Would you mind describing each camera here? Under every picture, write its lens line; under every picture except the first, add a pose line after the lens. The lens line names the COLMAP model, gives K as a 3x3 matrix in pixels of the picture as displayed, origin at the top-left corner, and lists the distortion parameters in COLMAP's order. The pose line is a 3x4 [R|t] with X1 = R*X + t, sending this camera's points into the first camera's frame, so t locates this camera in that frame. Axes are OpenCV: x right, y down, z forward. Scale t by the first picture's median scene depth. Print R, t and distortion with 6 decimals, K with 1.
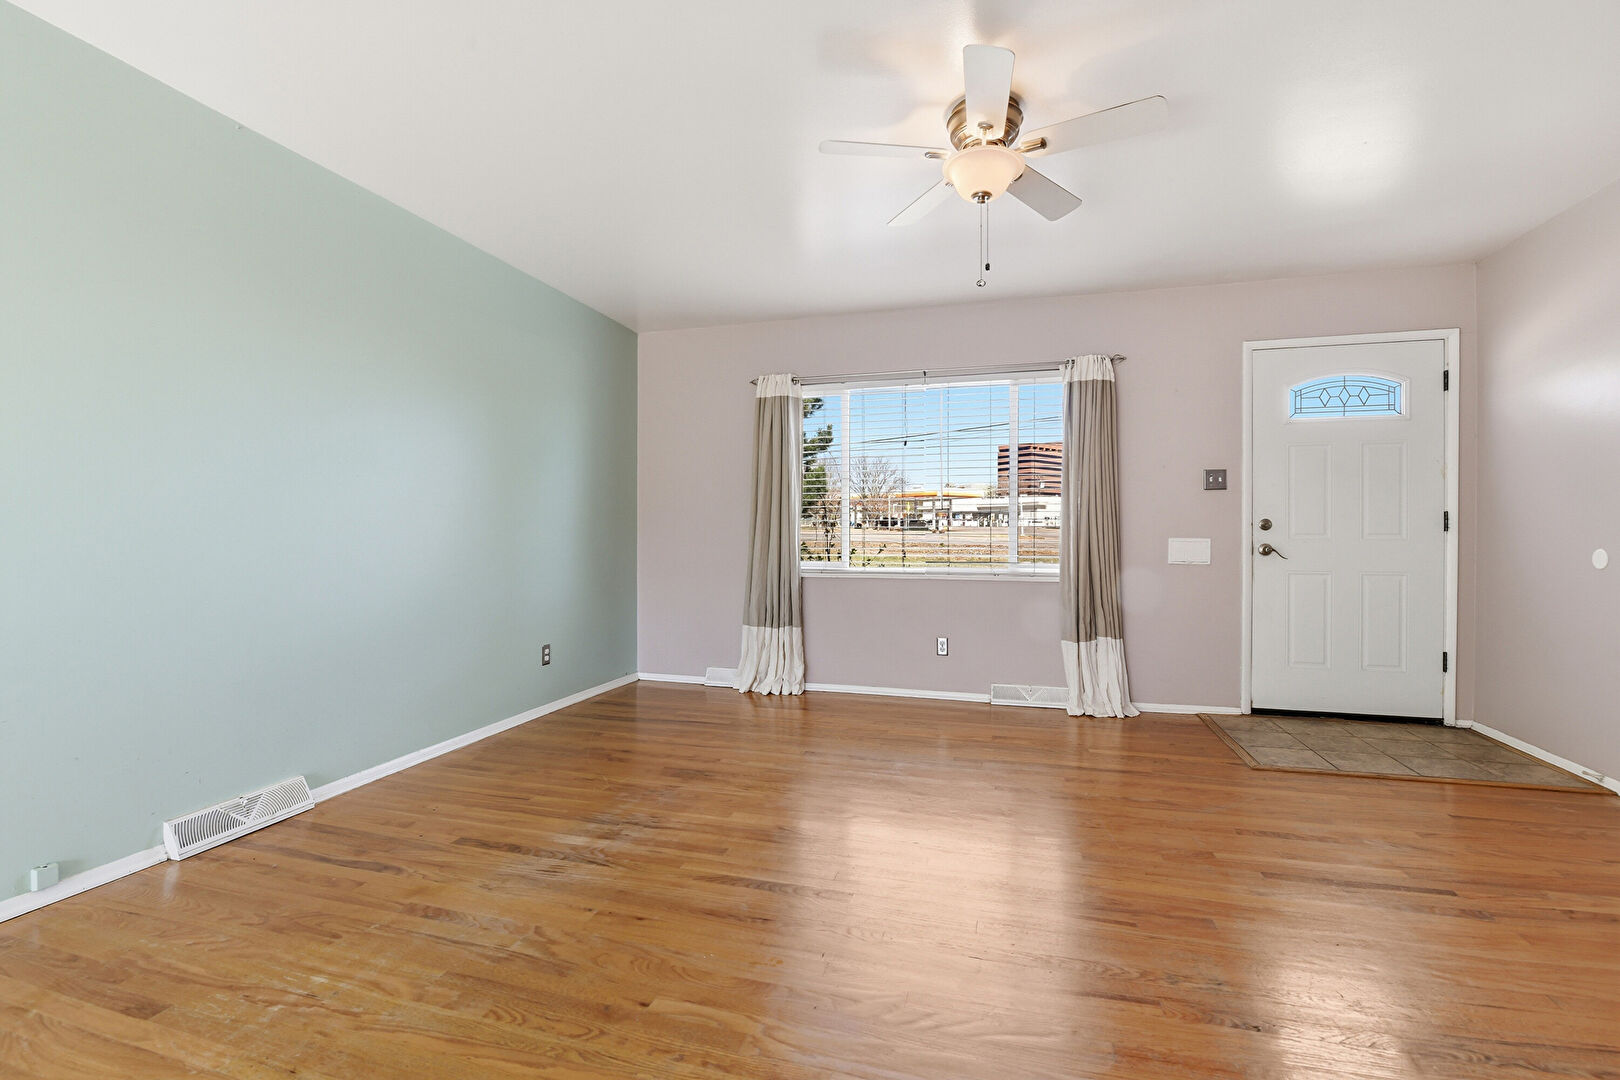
lens RADIAL K [[693.4, 0, 816.8], [0, 693.4, 535.5], [0, 0, 1]] dist [-0.001488, -0.008995]
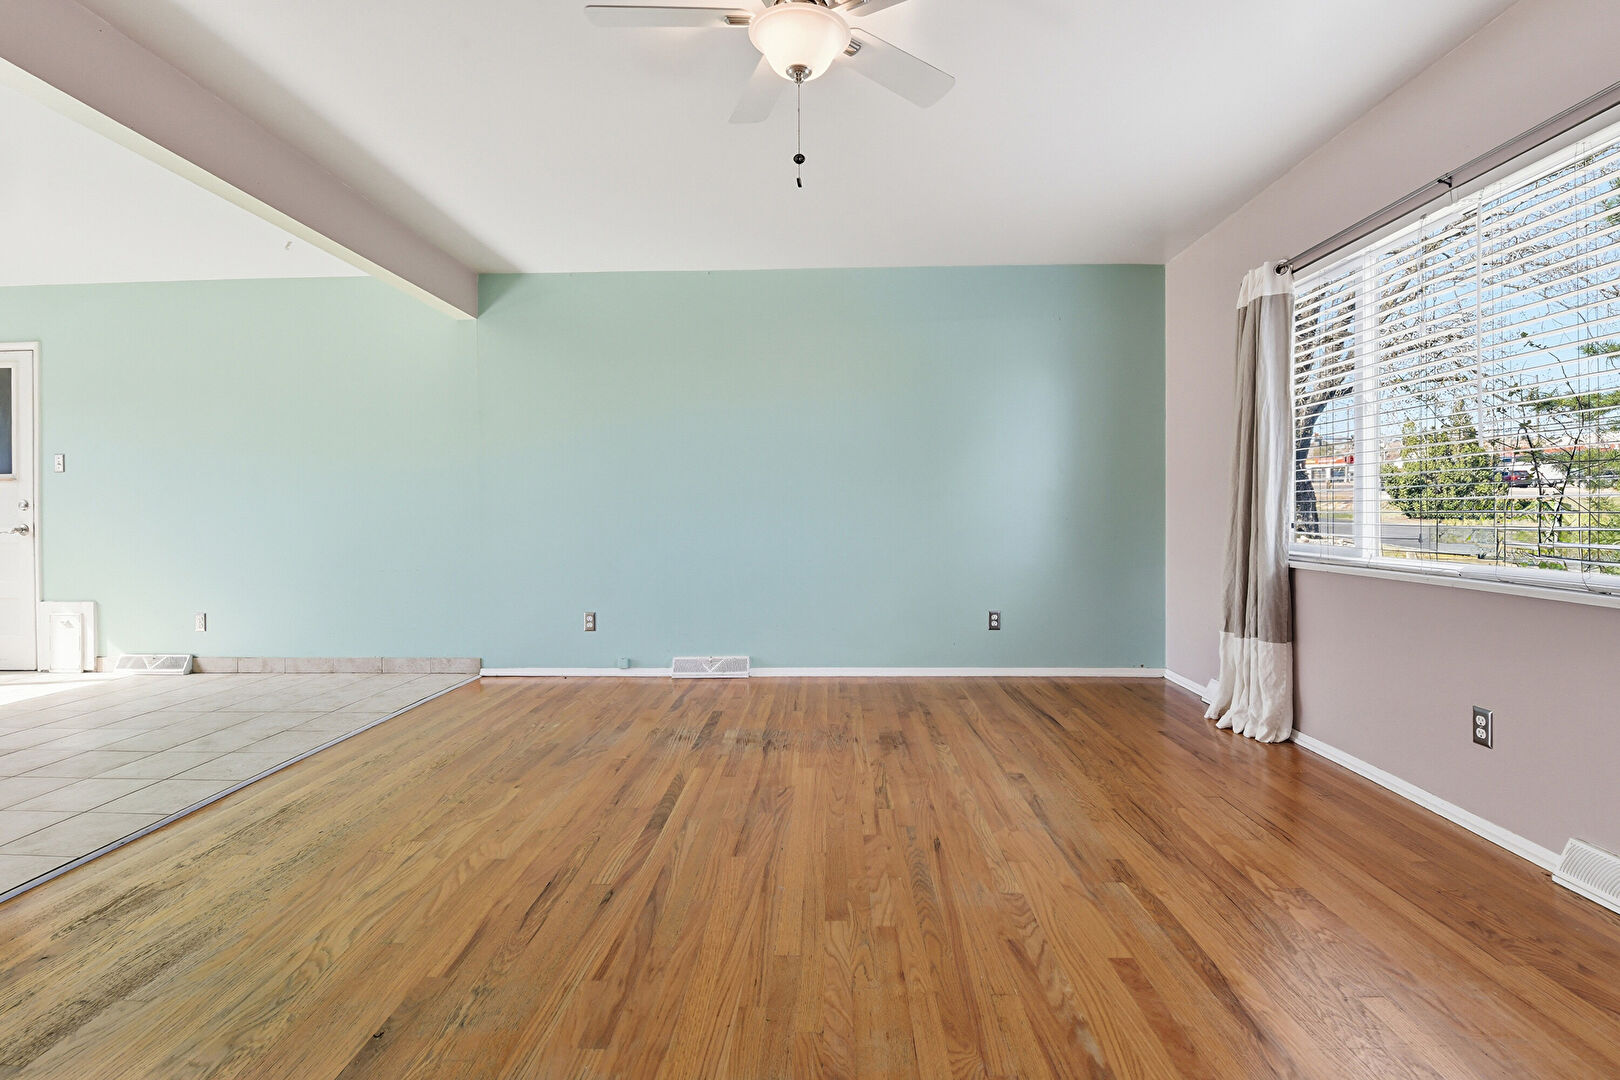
lens RADIAL K [[715.5, 0, 810.1], [0, 715.5, 520.1], [0, 0, 1]] dist [-0.000384, -0.009030]
pose [[0.265706, 0.007407, -0.964026, 0.718354], [0.005490, 0.999943, 0.009196, 0.010188], [0.964038, -0.007736, 0.265650, 0.552700]]
